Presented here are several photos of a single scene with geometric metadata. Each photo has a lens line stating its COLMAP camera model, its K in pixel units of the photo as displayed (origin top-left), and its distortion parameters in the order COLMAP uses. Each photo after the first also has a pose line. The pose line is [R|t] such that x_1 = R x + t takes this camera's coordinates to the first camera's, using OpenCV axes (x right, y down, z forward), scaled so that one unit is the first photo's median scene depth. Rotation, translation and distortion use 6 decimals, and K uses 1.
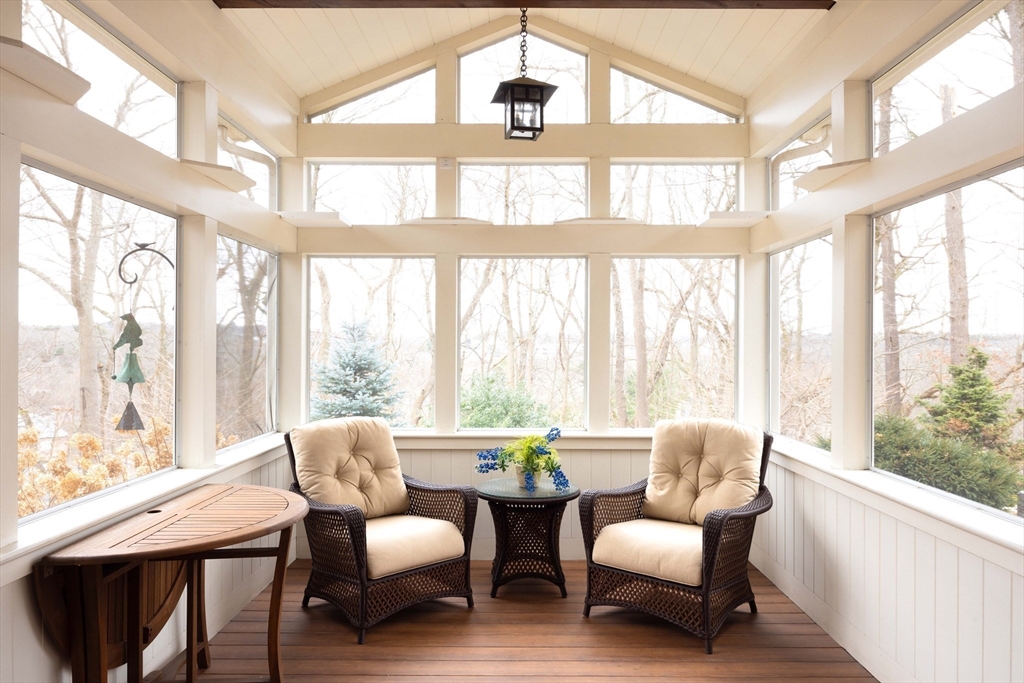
lens RADIAL K [[734.8, 0, 513.1], [0, 734.8, 342.9], [0, 0, 1]] dist [-0.000155, -0.000020]
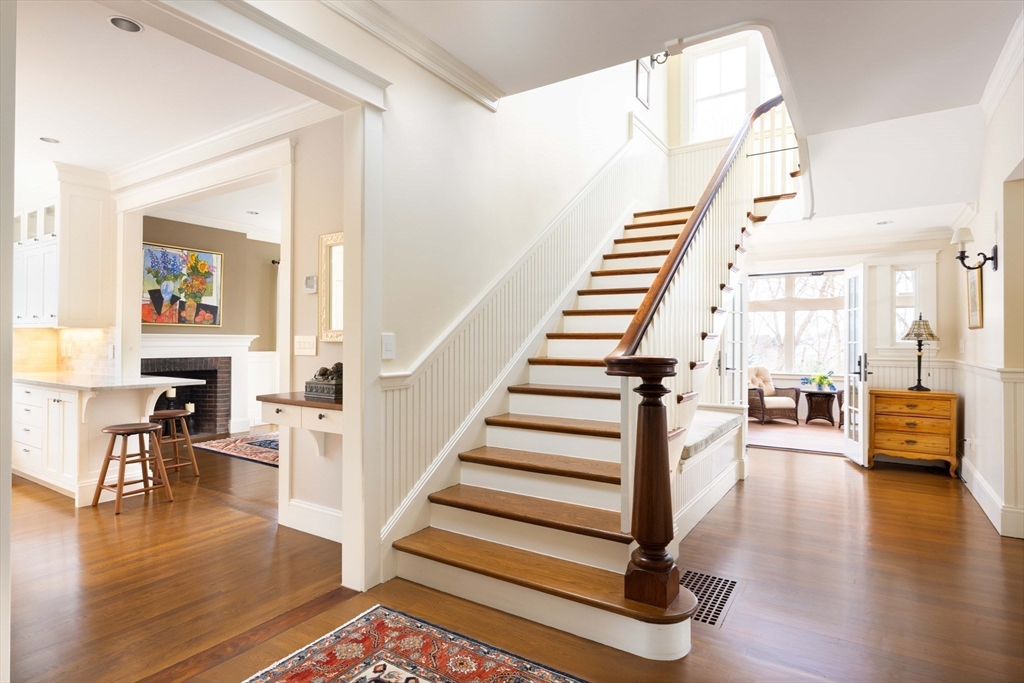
lens RADIAL K [[551.5, 0, 512.4], [0, 551.5, 339.2], [0, 0, 1]] dist [-0.003444, -0.000204]
pose [[0.849367, -0.001743, -0.527800, 0.139092], [0.001158, 0.999998, -0.001439, -0.006380], [0.527802, 0.000611, 0.849367, -1.537170]]
